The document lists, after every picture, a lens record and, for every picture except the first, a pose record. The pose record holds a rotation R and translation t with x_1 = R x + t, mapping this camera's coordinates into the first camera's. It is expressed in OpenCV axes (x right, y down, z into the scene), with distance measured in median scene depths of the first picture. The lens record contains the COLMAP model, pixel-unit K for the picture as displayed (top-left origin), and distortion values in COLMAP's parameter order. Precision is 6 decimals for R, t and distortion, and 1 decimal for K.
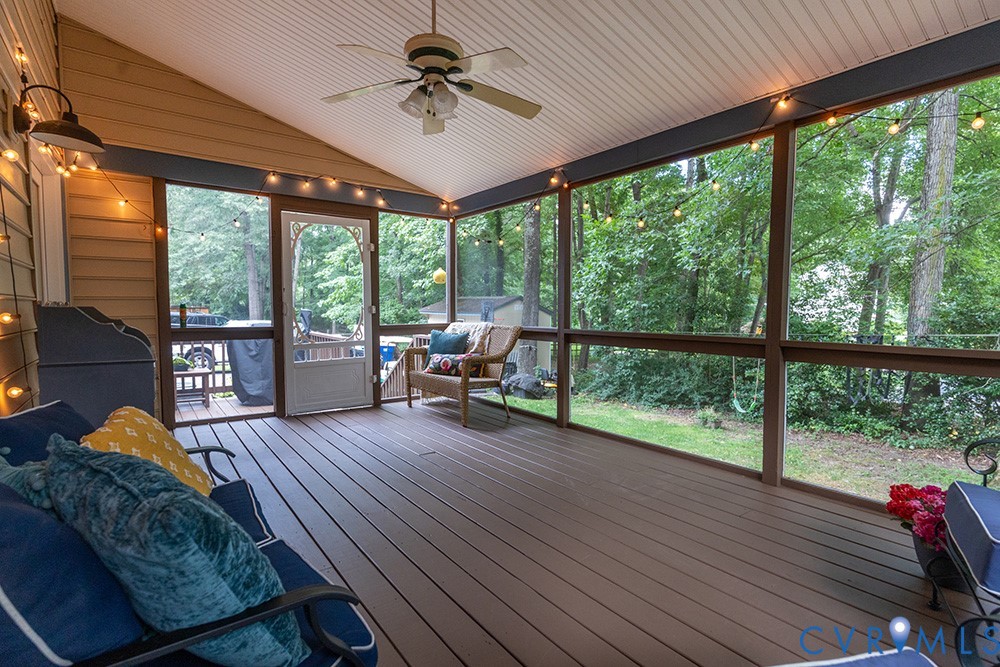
lens RADIAL K [[484.5, 0, 497.8], [0, 484.5, 332.6], [0, 0, 1]] dist [0.004362, -0.000192]
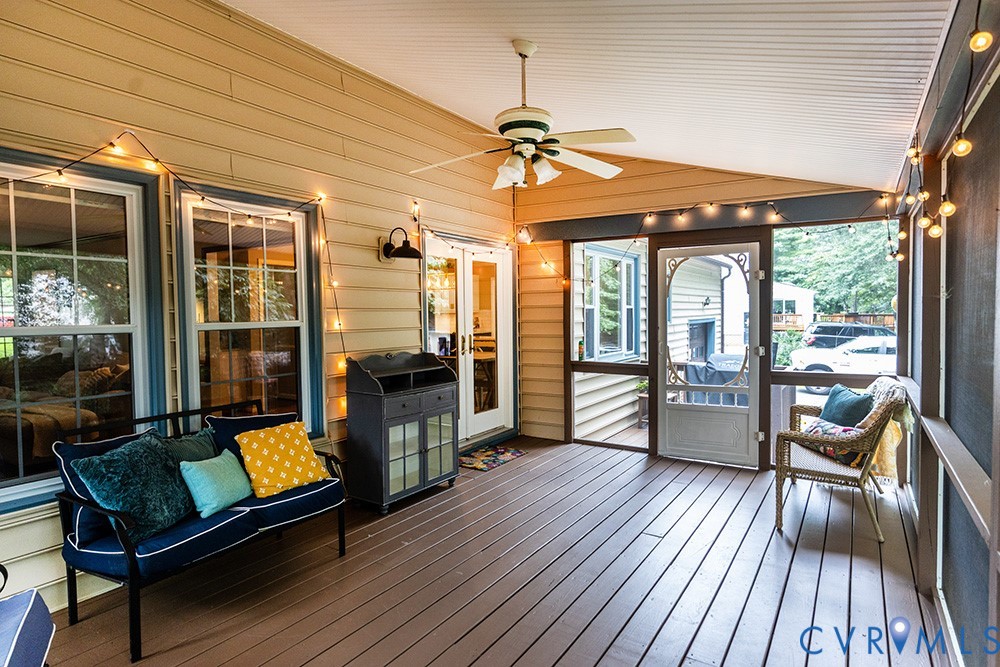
lens RADIAL K [[558.2, 0, 499.2], [0, 558.2, 331.9], [0, 0, 1]] dist [0.000957, 0.000064]
pose [[0.352668, 0.029849, -0.935273, 0.485315], [-0.043983, 0.998915, 0.015295, -0.078775], [0.934714, 0.035742, 0.353598, 0.273458]]
